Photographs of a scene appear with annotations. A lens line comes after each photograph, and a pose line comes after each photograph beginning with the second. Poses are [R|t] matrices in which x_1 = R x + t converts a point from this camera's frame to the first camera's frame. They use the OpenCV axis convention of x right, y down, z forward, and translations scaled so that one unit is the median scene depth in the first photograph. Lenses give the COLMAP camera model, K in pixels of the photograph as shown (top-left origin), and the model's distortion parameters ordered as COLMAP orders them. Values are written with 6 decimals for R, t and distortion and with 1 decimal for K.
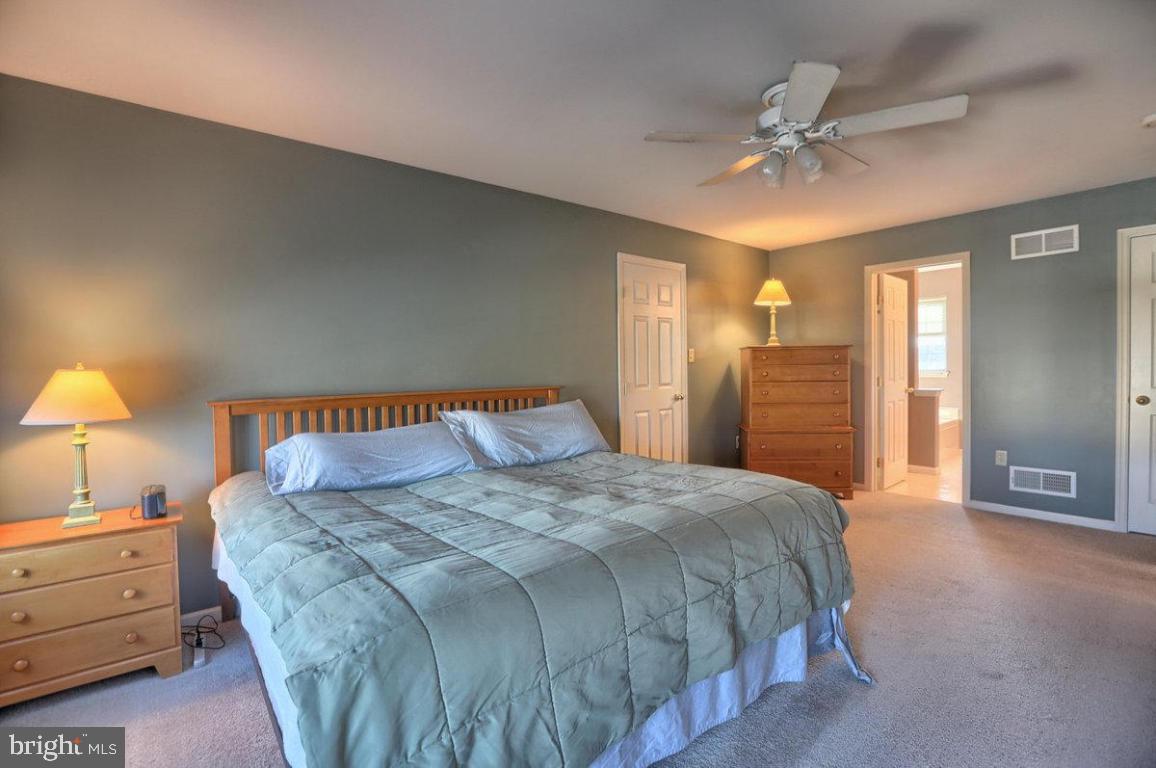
lens RADIAL K [[525.0, 0, 580.3], [0, 525.0, 379.8], [0, 0, 1]] dist [-0.049164, 0.014715]
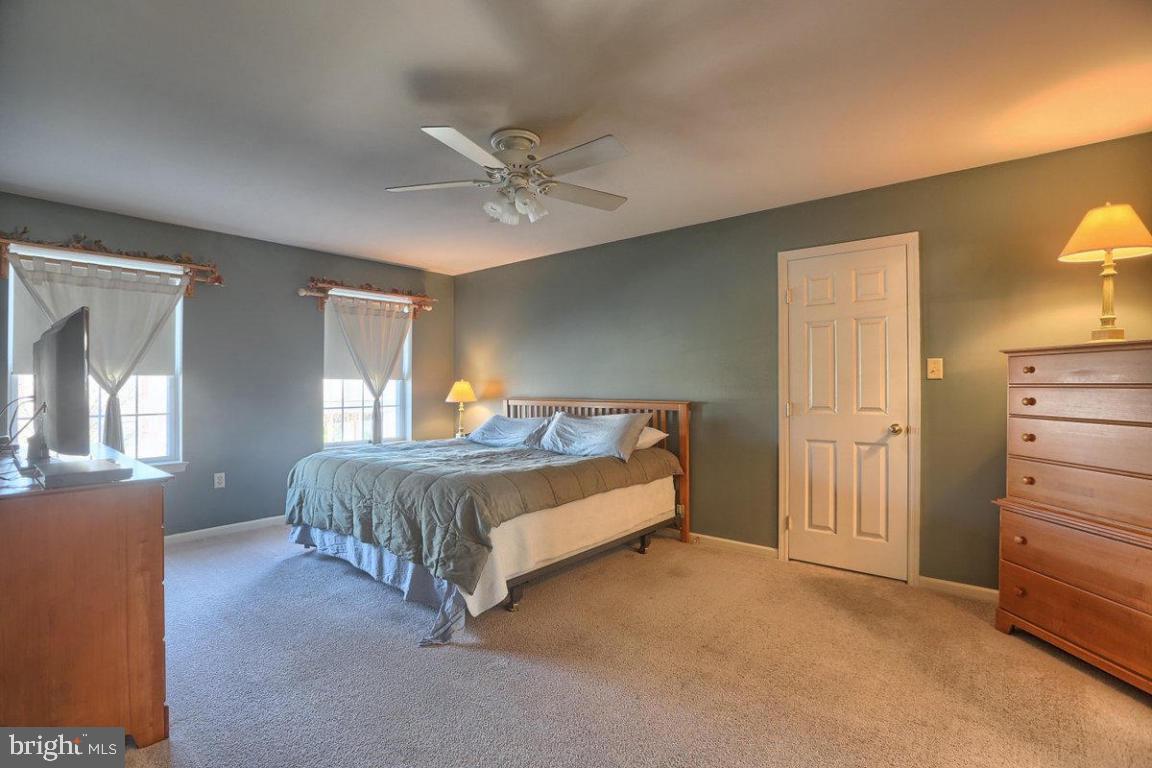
lens RADIAL K [[523.2, 0, 578.3], [0, 523.2, 379.9], [0, 0, 1]] dist [-0.049164, 0.014715]
pose [[0.190066, 0.010017, -0.981720, 0.754135], [-0.022036, 0.999740, 0.005935, -0.026282], [0.981524, 0.020505, 0.190238, 0.453592]]
